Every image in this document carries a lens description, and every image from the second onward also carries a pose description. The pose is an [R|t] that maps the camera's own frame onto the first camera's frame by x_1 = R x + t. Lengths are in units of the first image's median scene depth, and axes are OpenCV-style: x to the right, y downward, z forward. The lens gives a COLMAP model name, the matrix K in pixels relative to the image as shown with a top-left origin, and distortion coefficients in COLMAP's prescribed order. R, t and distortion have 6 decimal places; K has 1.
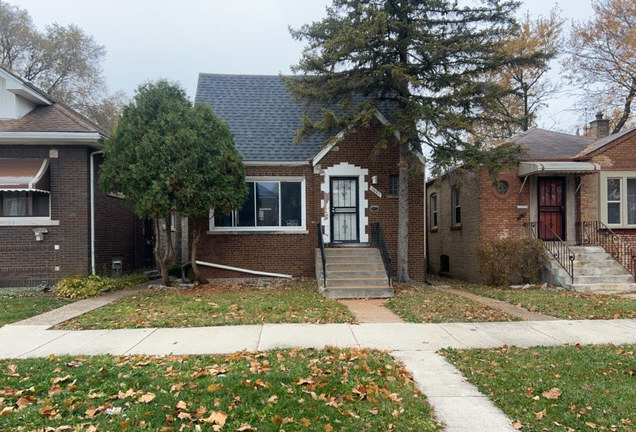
lens RADIAL K [[481.4, 0, 317.9], [0, 481.4, 236.7], [0, 0, 1]] dist [0.073411, -0.089841]
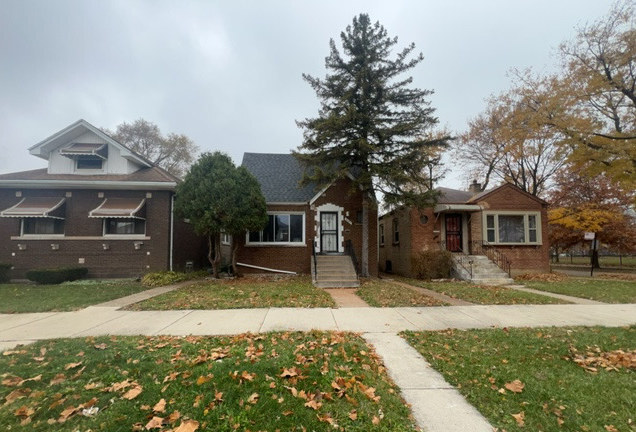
lens RADIAL K [[255.8, 0, 317.4], [0, 255.8, 238.9], [0, 0, 1]] dist [-0.001354, -0.000140]
pose [[0.999951, 0.008013, 0.005733, 0.012333], [-0.007735, 0.998869, -0.046915, 0.008923], [-0.006103, 0.046868, 0.998882, 0.152589]]
